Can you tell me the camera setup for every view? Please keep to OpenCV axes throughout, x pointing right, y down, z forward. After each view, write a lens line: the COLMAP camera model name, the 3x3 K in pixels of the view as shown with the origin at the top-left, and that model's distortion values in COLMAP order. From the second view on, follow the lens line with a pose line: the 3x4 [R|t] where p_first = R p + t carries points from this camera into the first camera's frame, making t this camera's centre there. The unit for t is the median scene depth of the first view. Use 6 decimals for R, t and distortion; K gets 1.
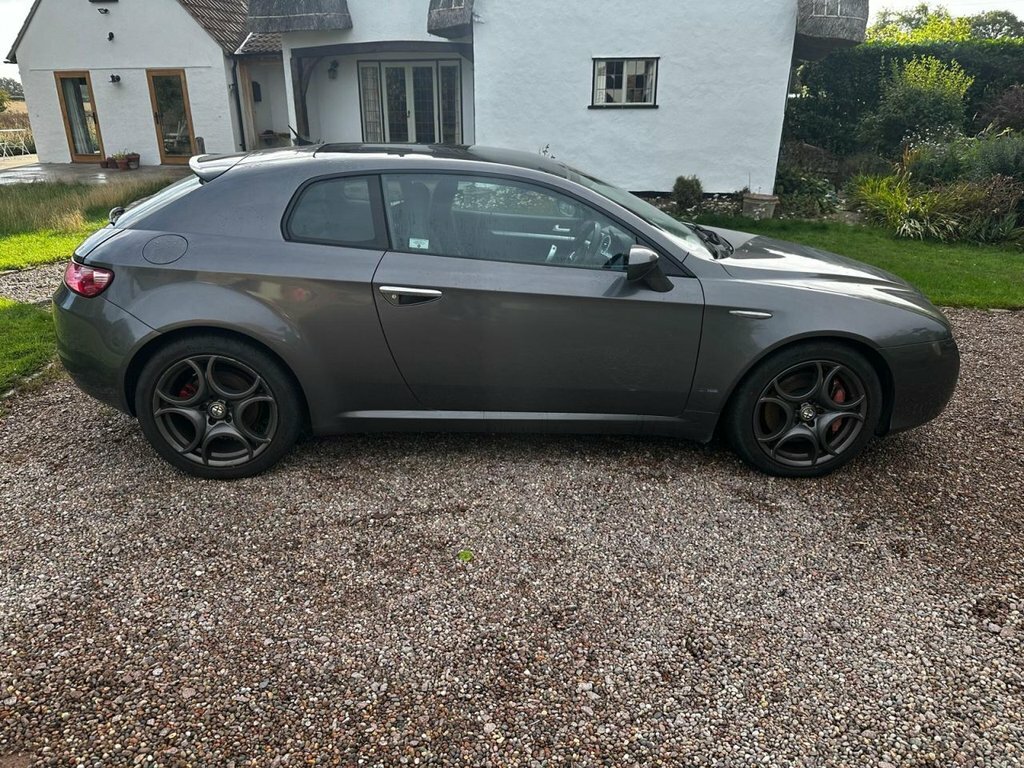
lens RADIAL K [[725.5, 0, 512.0], [0, 725.5, 384.0], [0, 0, 1]] dist [0.011489, -0.021443]
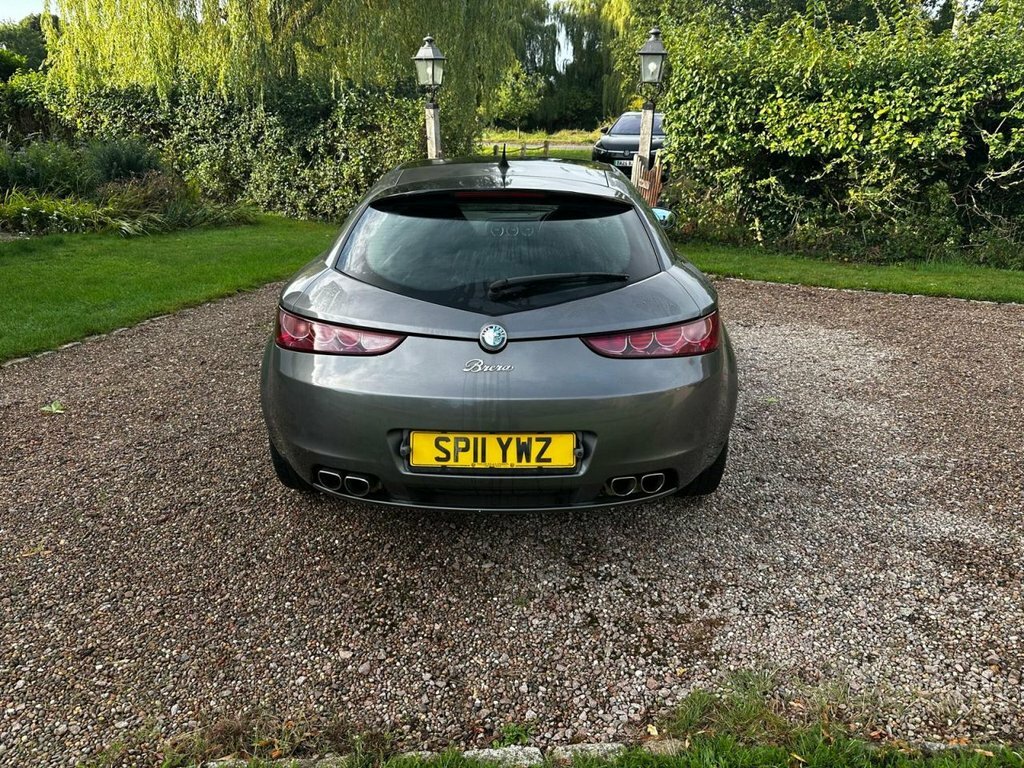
lens RADIAL K [[724.7, 0, 512.8], [0, 724.7, 365.0], [0, 0, 1]] dist [0.080716, -0.137731]
pose [[0.077210, -0.326886, 0.941904, -1.345497], [0.348951, 0.893832, 0.281599, -0.406208], [-0.933955, 0.306936, 0.183080, 1.017839]]
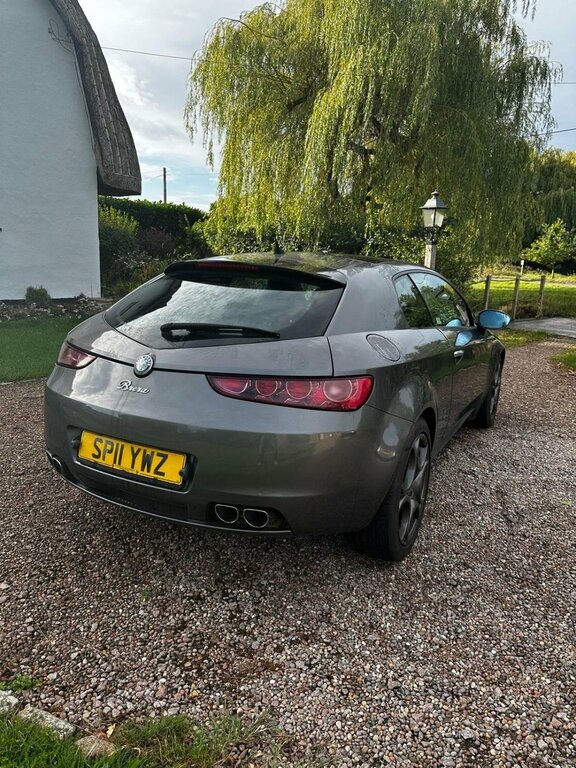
lens RADIAL K [[545.8, 0, 288.4], [0, 545.8, 377.9], [0, 0, 1]] dist [0.002831, -0.008850]
pose [[0.523901, -0.173326, 0.833958, -1.124281], [0.267583, 0.963002, 0.032047, -0.191806], [-0.808658, 0.206364, 0.550896, 0.648265]]
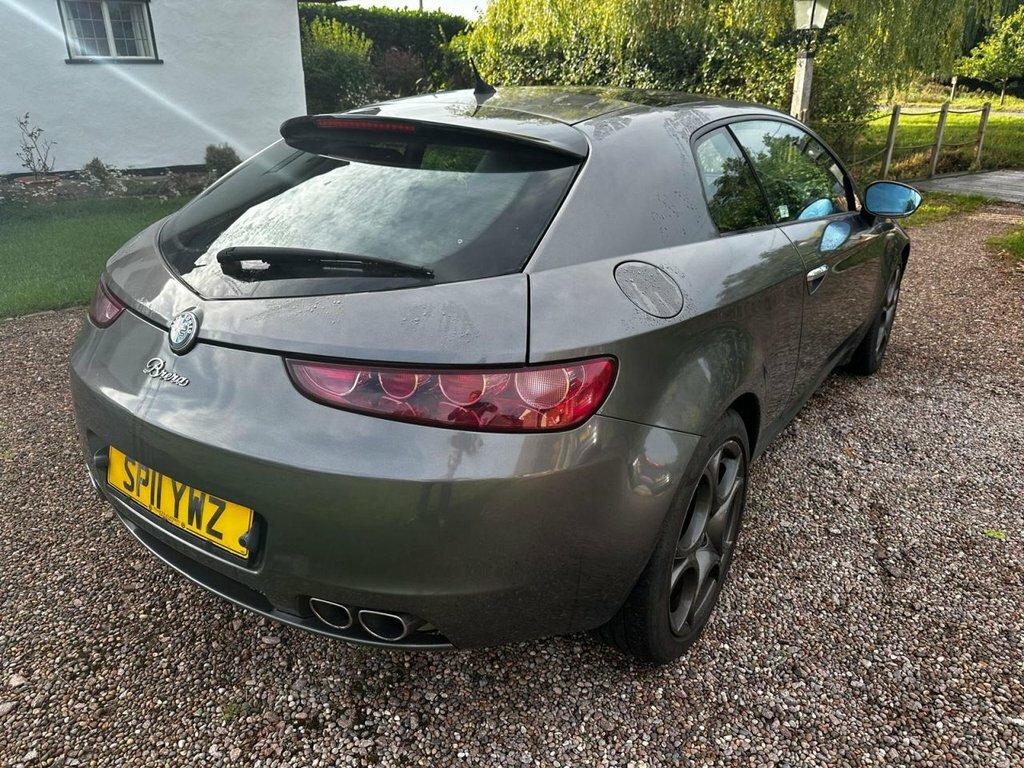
lens RADIAL K [[730.0, 0, 512.0], [0, 730.0, 384.0], [0, 0, 1]] dist [-0.009333, 0.002908]
pose [[0.617889, -0.306905, 0.723894, -0.879469], [0.277819, 0.946505, 0.164148, -0.219256], [-0.735547, 0.099686, 0.670099, 0.681425]]
